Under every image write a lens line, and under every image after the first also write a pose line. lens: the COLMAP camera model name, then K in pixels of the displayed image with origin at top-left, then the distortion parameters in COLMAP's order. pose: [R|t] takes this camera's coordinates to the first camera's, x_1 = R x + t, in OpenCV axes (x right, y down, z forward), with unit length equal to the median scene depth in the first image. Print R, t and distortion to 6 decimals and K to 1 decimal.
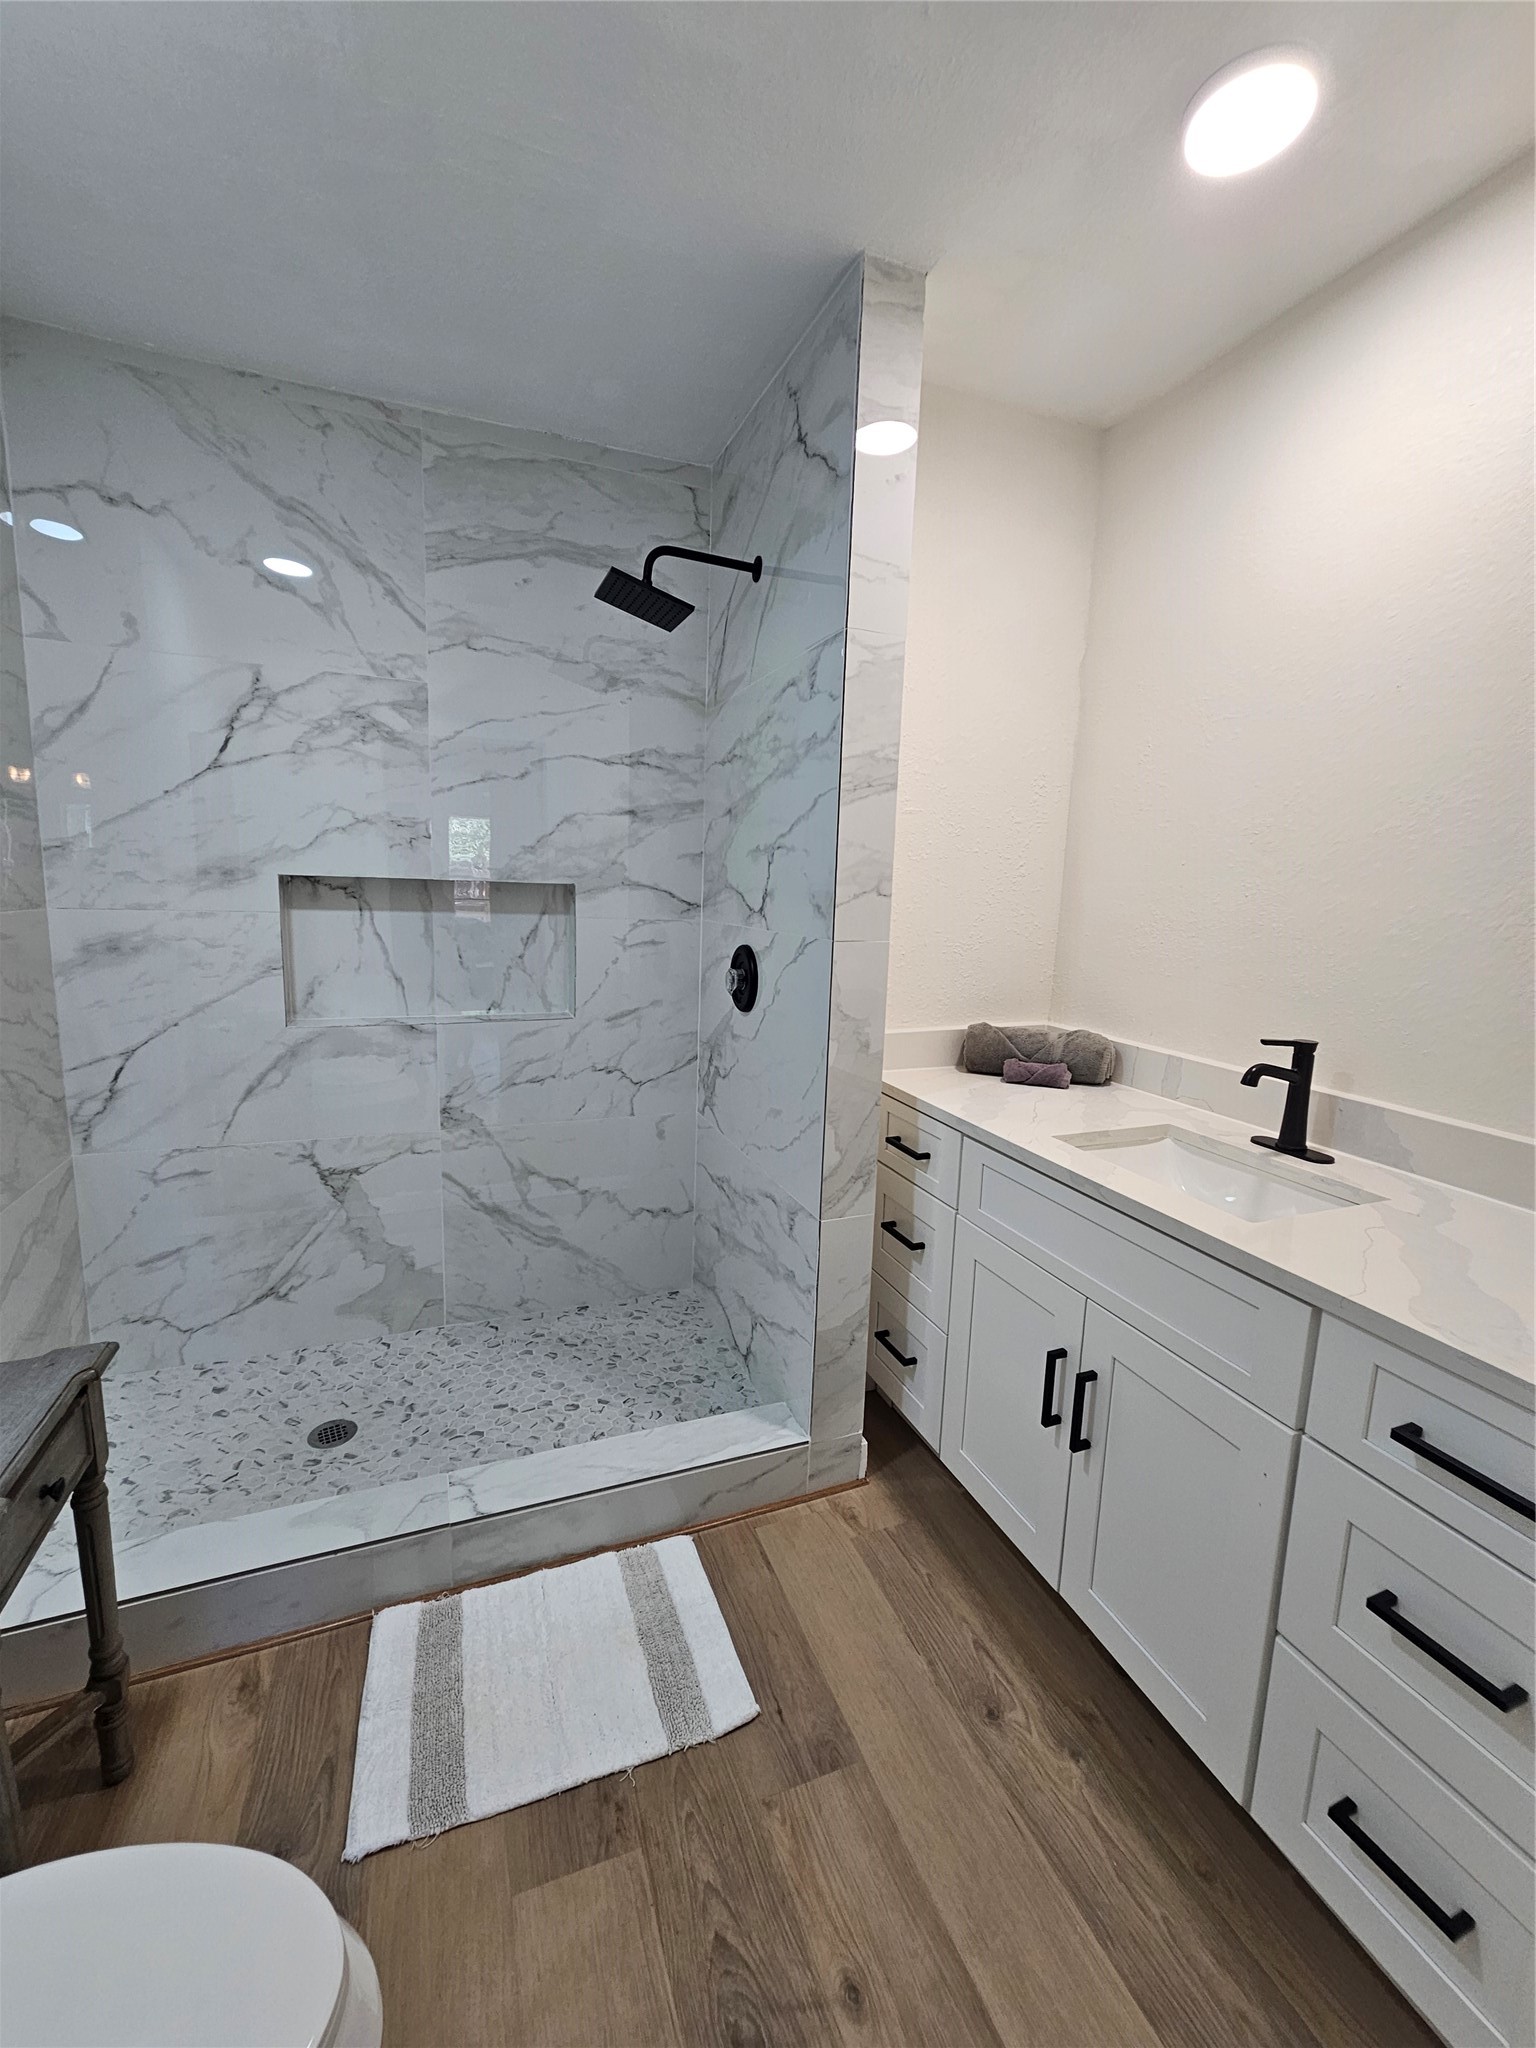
lens RADIAL K [[833.2, 0, 763.9], [0, 833.2, 1016.5], [0, 0, 1]] dist [0.002069, -0.001134]
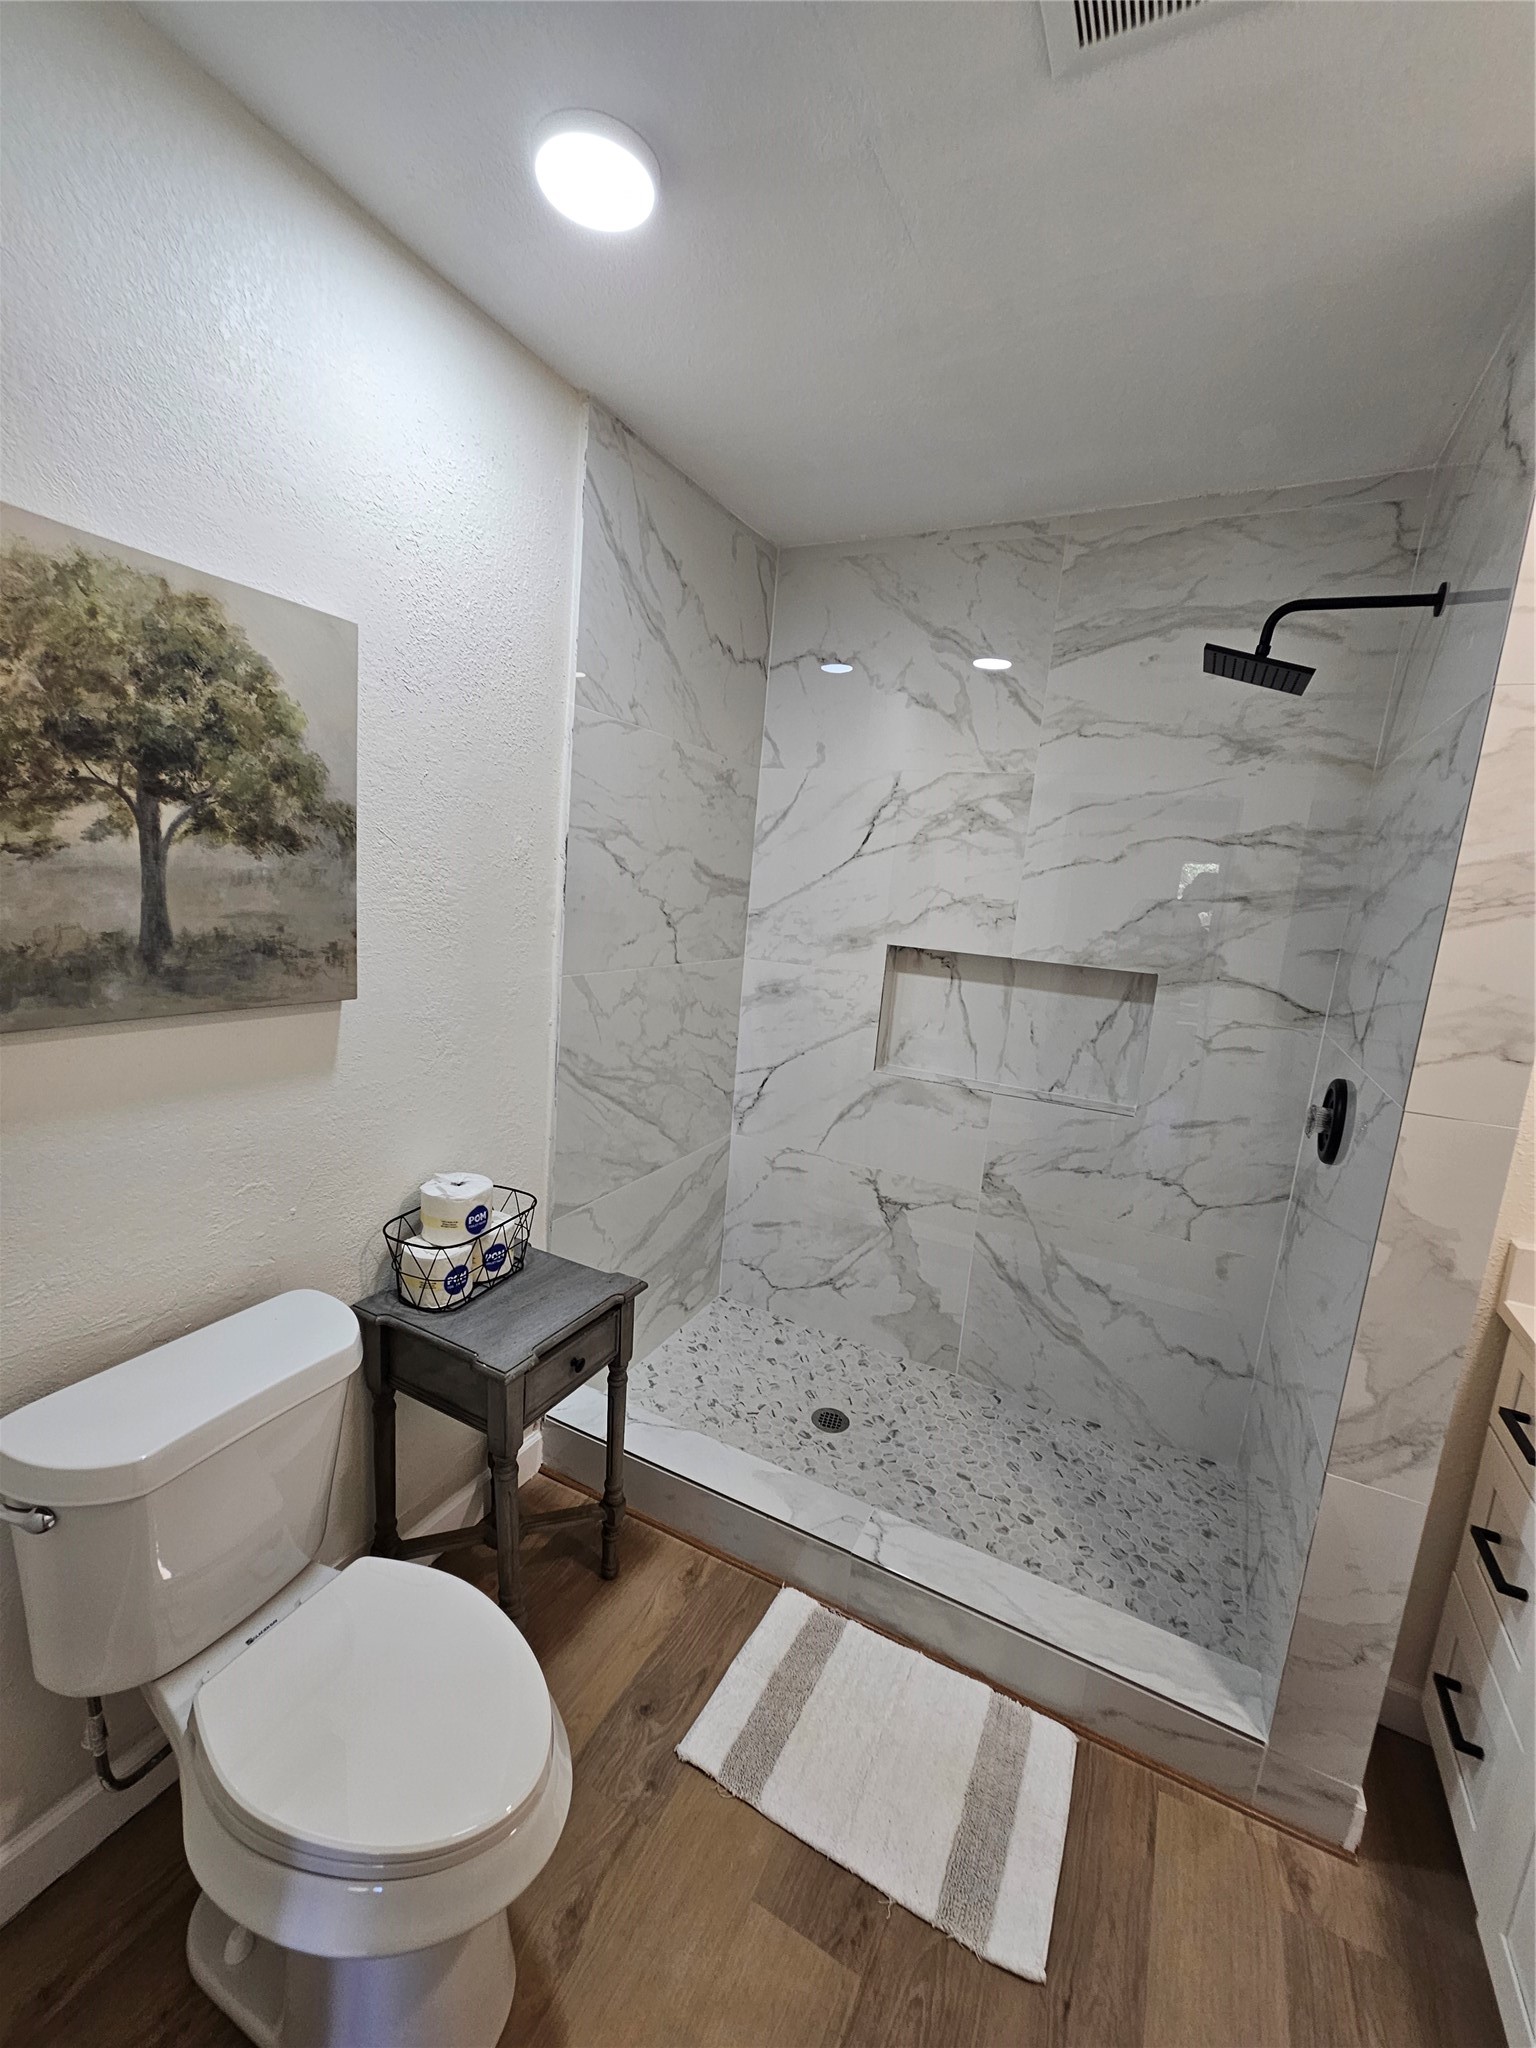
lens RADIAL K [[840.7, 0, 766.9], [0, 840.7, 1019.1], [0, 0, 1]] dist [0.009494, -0.003752]
pose [[0.663316, 0.148185, -0.733521, 0.199627], [-0.173085, 0.983999, 0.042268, -0.085892], [0.728048, 0.098925, 0.678351, 0.070509]]
